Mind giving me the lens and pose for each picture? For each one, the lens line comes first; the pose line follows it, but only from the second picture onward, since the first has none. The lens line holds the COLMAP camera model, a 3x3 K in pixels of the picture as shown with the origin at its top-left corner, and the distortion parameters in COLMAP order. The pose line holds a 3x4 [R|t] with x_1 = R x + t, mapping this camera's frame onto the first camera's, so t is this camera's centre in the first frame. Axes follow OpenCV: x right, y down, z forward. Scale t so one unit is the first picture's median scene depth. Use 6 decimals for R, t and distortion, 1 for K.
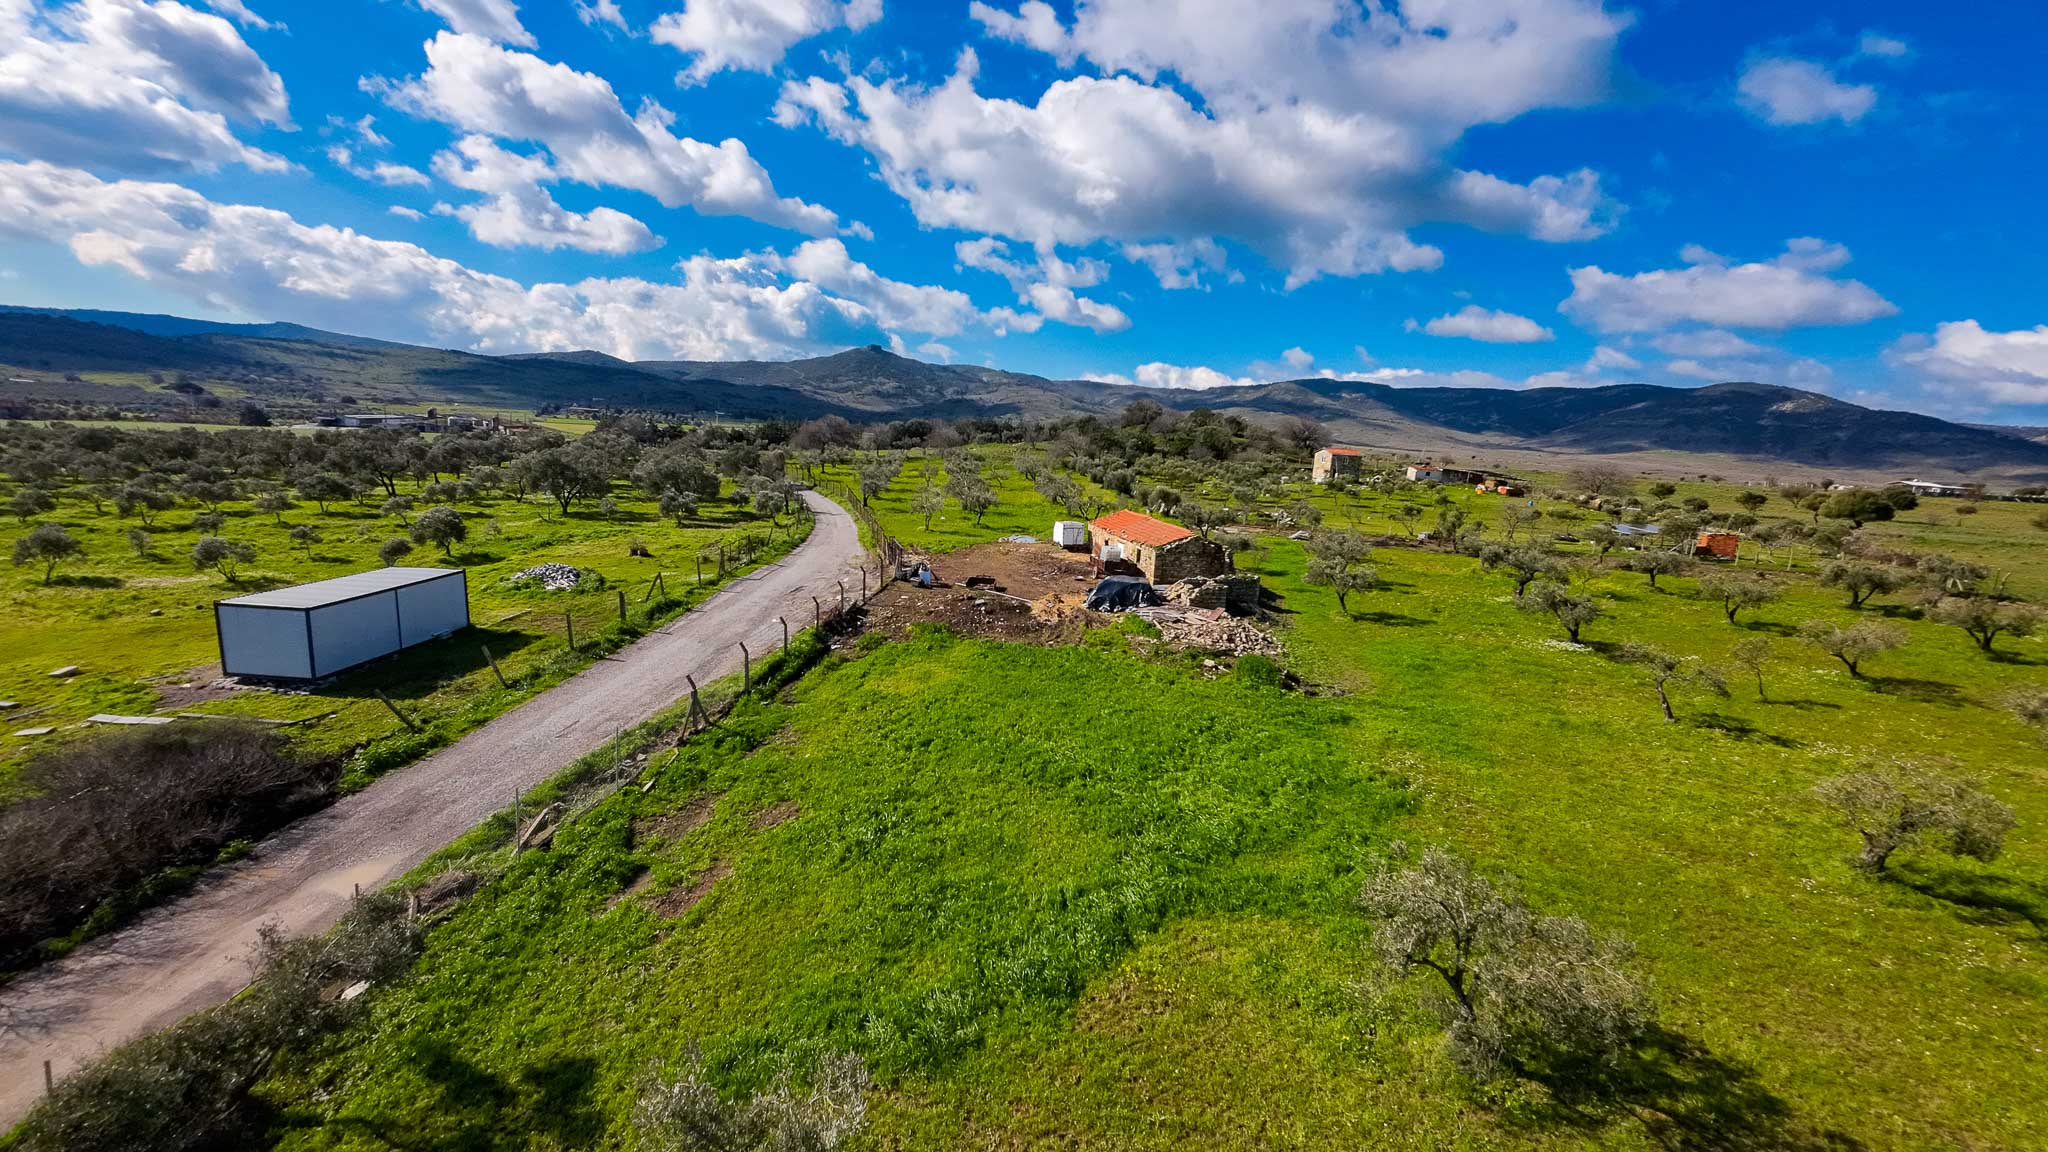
lens RADIAL K [[792.9, 0, 1009.9], [0, 792.9, 573.5], [0, 0, 1]] dist [-0.000159, -0.000110]
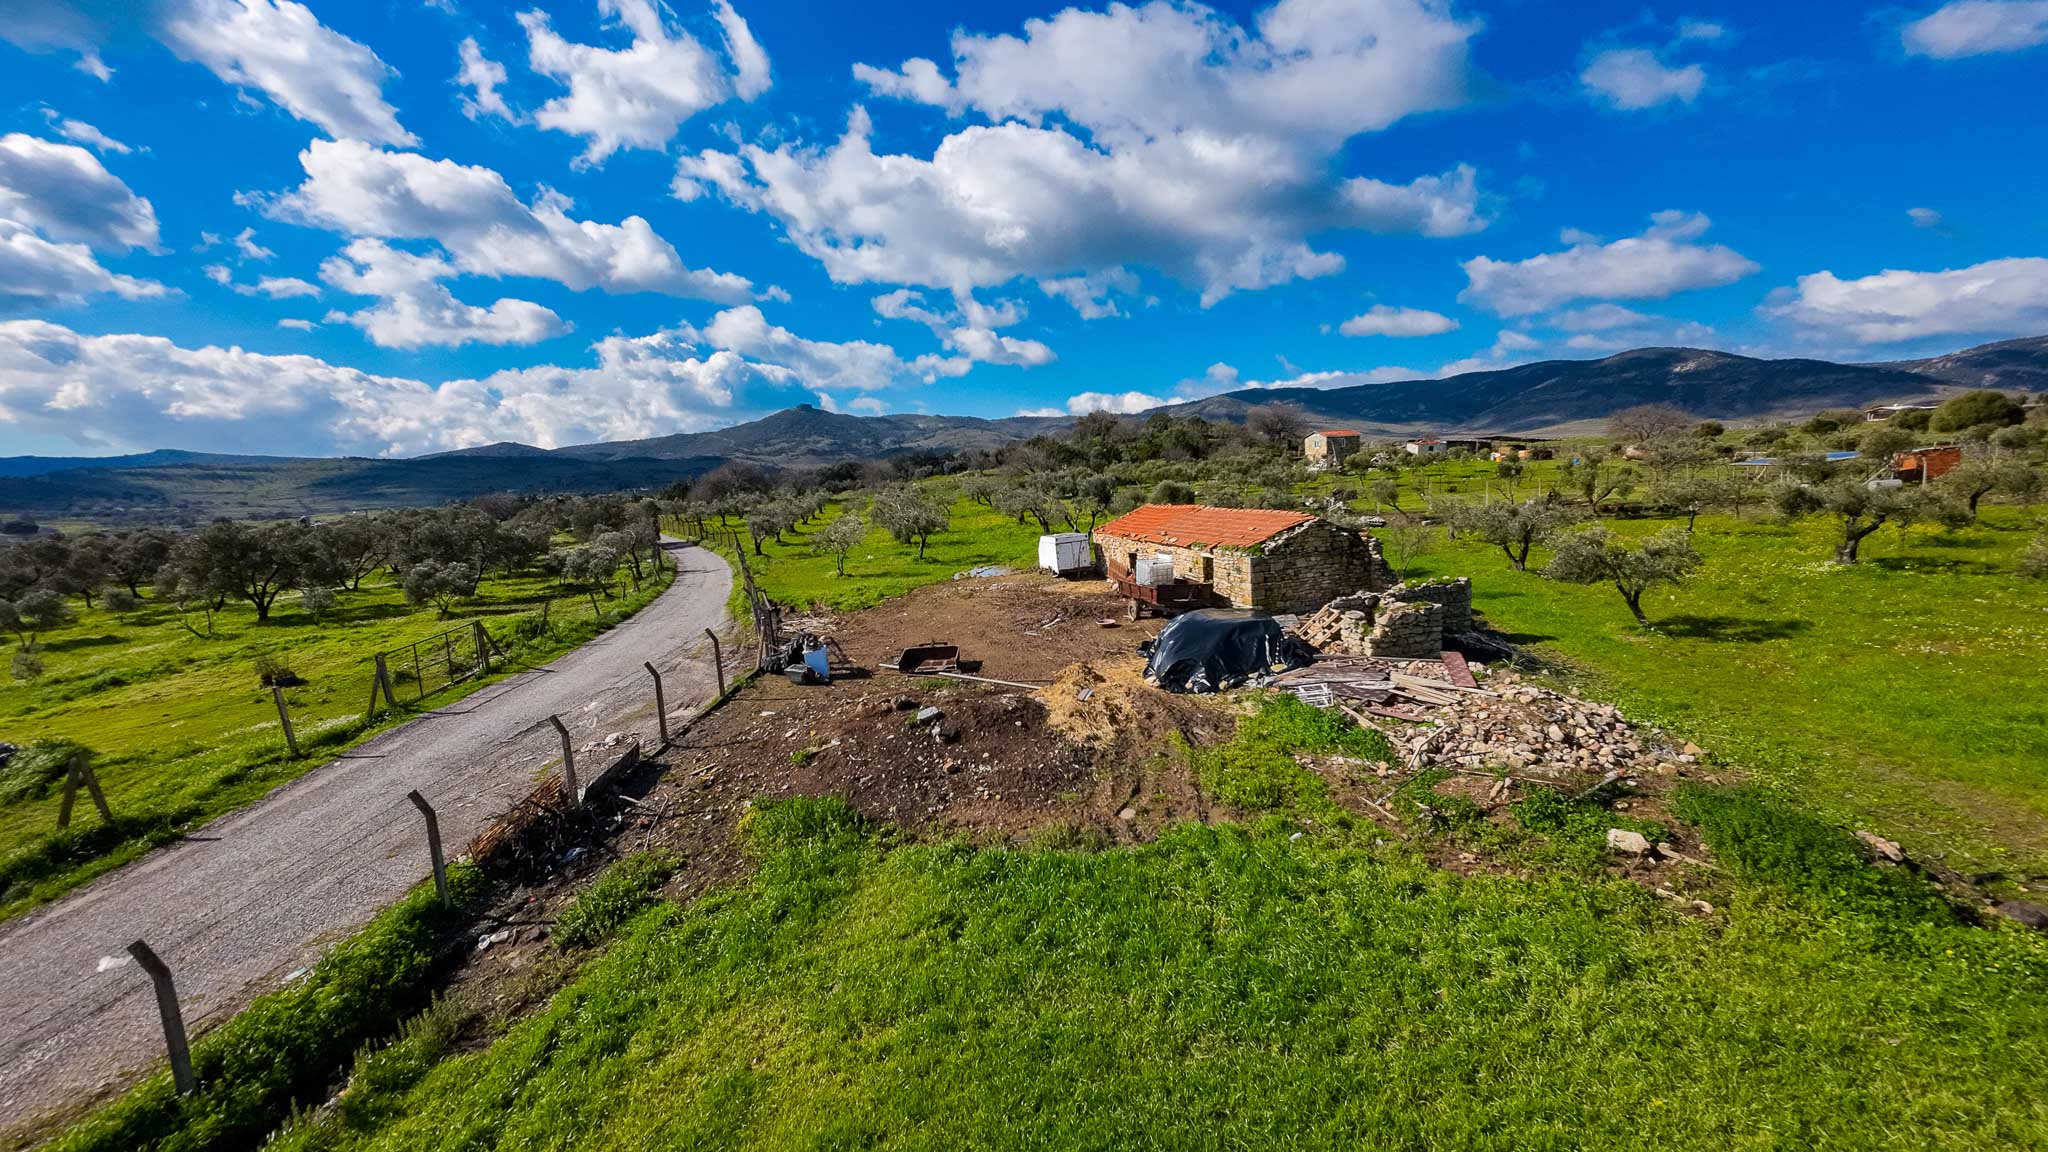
lens RADIAL K [[788.6, 0, 1015.7], [0, 788.6, 586.8], [0, 0, 1]] dist [-0.000196, -0.000151]
pose [[0.990142, -0.123985, 0.065164, -0.001353], [0.126186, 0.991528, -0.030811, -0.001698], [-0.060792, 0.038730, 0.997399, 0.075686]]
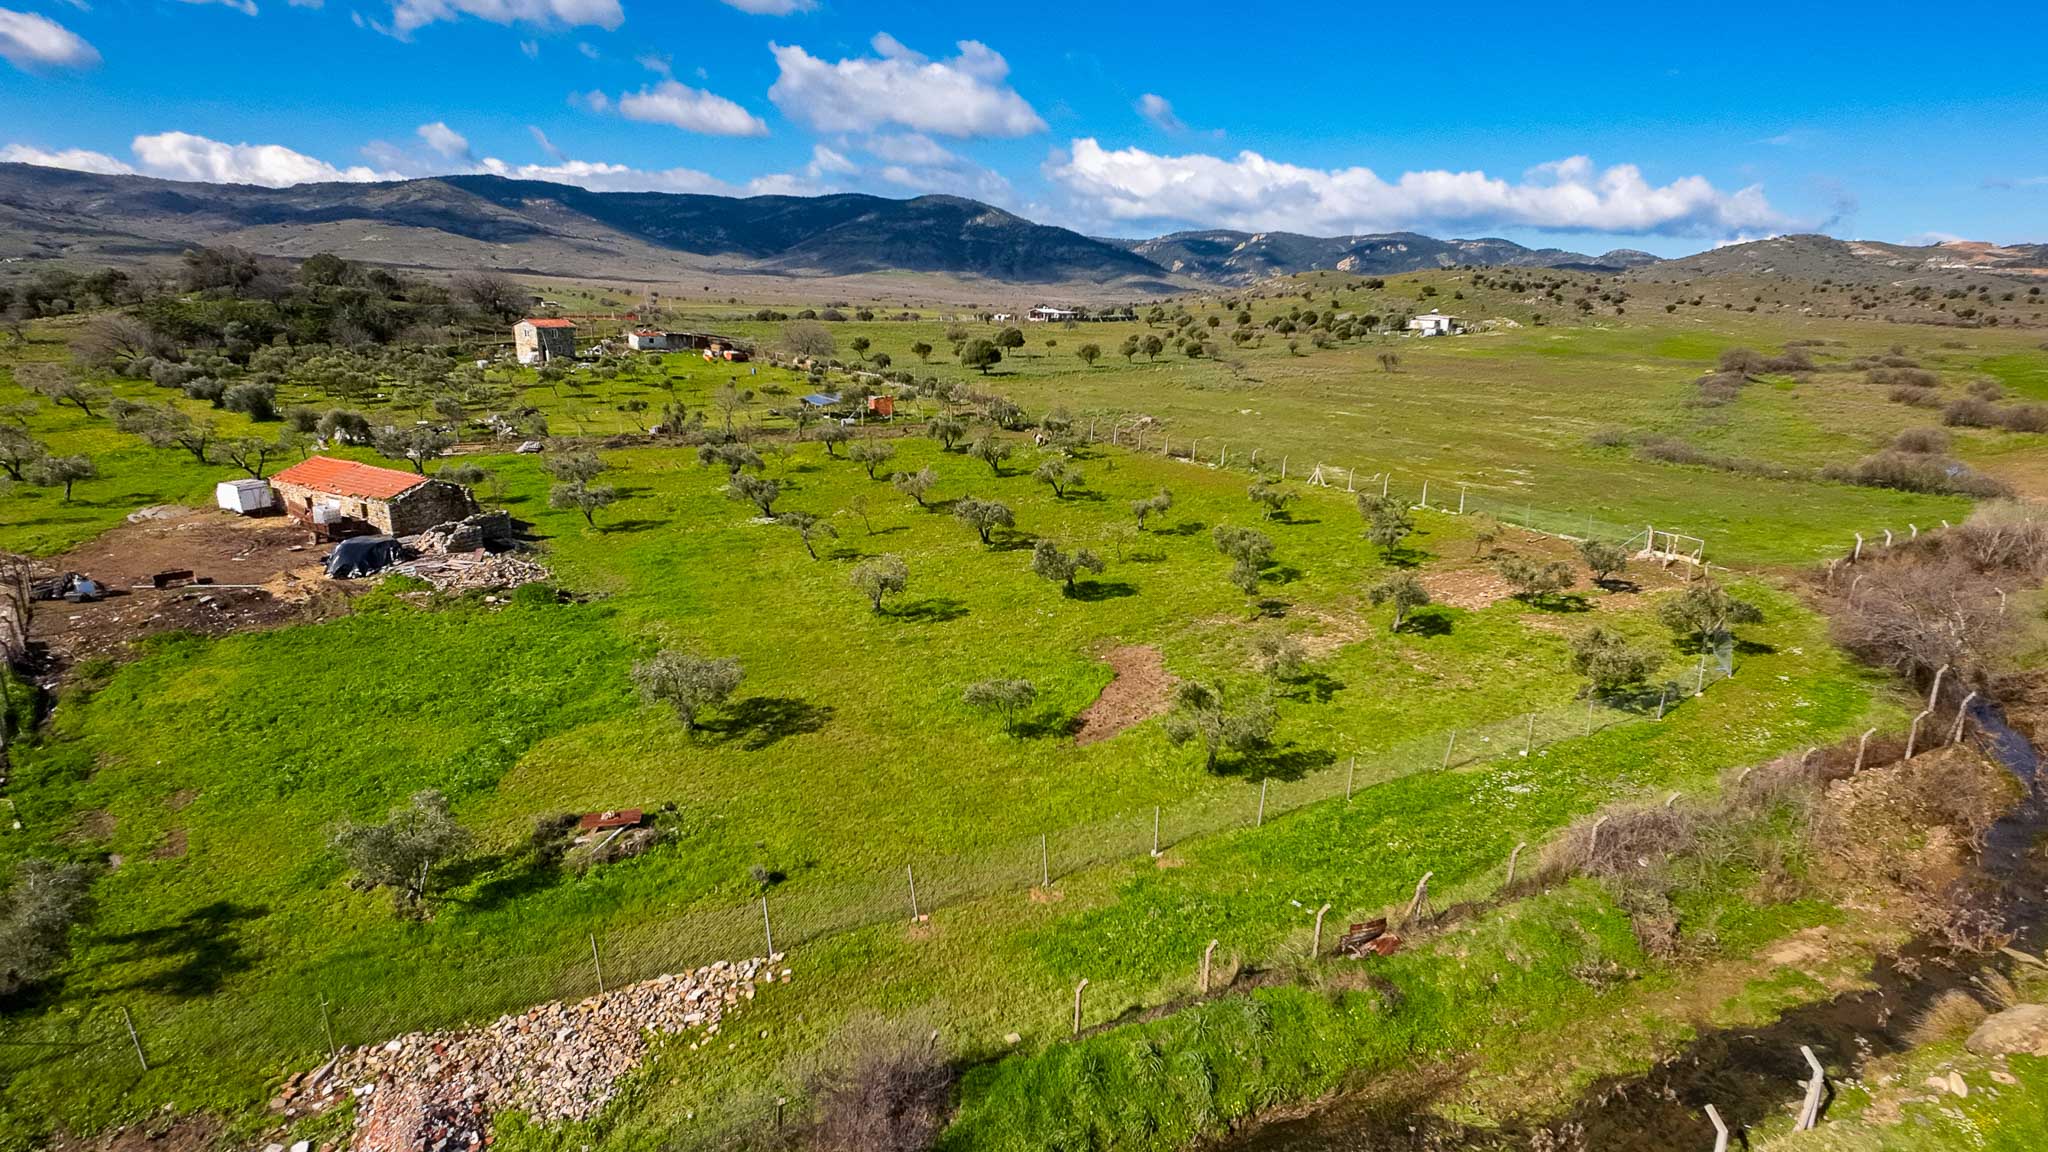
lens RADIAL K [[1087.7, 0, 1094.2], [0, 1087.7, 504.1], [0, 0, 1]] dist [0.002341, 0.000469]
pose [[0.654388, -0.188011, 0.732413, -0.036116], [0.144617, 0.981835, 0.122827, -0.010699], [-0.742201, 0.025543, 0.669690, -0.085308]]
